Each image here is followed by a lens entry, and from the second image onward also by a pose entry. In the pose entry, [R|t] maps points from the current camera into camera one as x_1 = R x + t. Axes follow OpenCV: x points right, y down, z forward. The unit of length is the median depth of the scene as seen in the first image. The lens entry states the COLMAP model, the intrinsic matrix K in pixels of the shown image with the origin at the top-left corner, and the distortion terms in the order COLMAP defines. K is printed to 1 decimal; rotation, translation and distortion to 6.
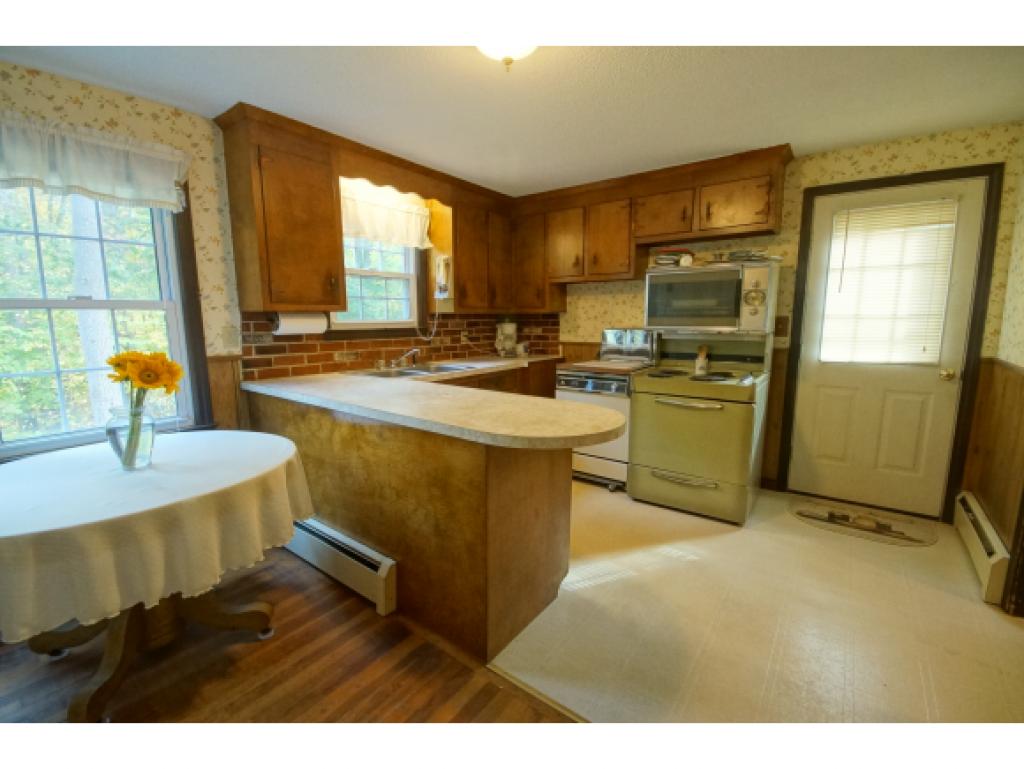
lens RADIAL K [[446.6, 0, 509.5], [0, 446.6, 386.4], [0, 0, 1]] dist [0.000044, -0.000884]
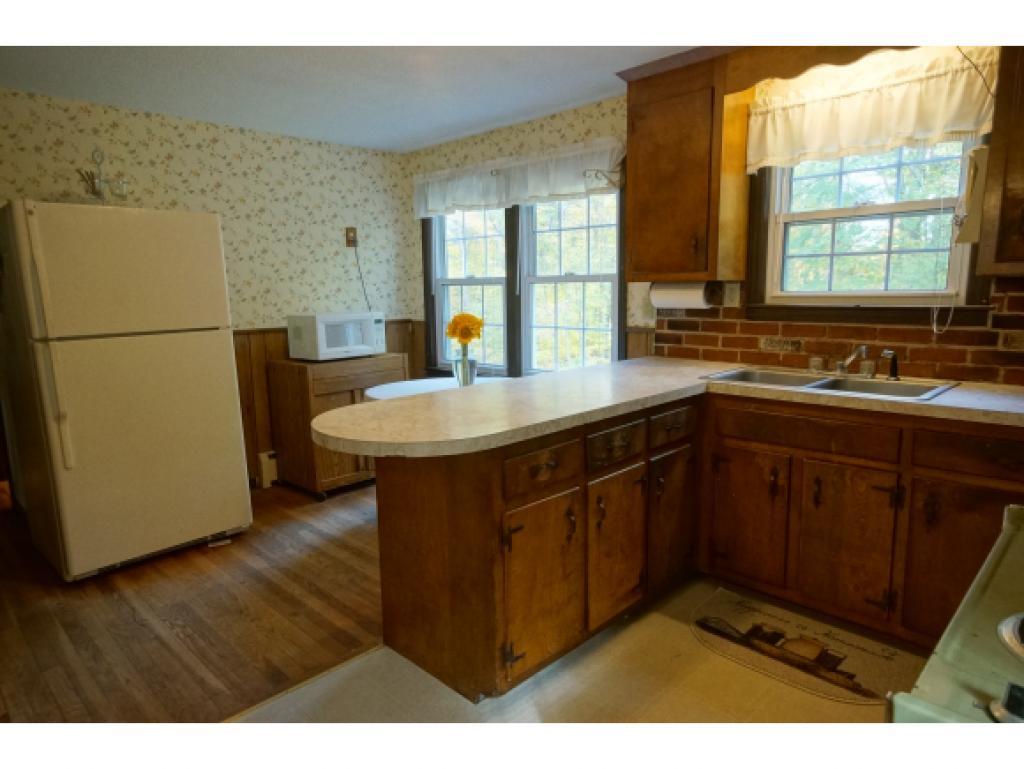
lens RADIAL K [[637.2, 0, 512.0], [0, 637.2, 384.5], [0, 0, 1]] dist [0.028887, 0.000822]
pose [[-0.130085, 0.152196, -0.979752, 0.646500], [-0.142347, 0.975045, 0.170364, -0.116357], [0.981232, 0.161626, -0.105174, 0.711959]]
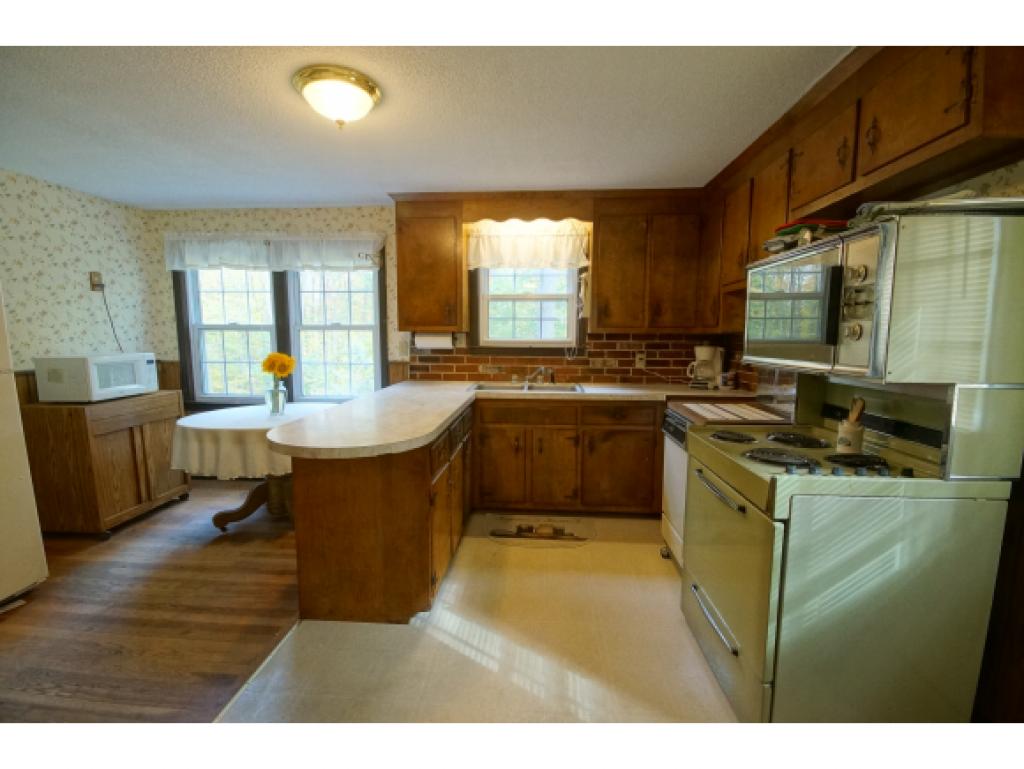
lens RADIAL K [[446.6, 0, 509.5], [0, 446.6, 386.4], [0, 0, 1]] dist [0.000044, -0.000884]
pose [[0.547593, 0.102040, -0.830500, 0.644841], [-0.137422, 0.990026, 0.031030, -0.066008], [0.825383, 0.097137, 0.556154, 0.389460]]
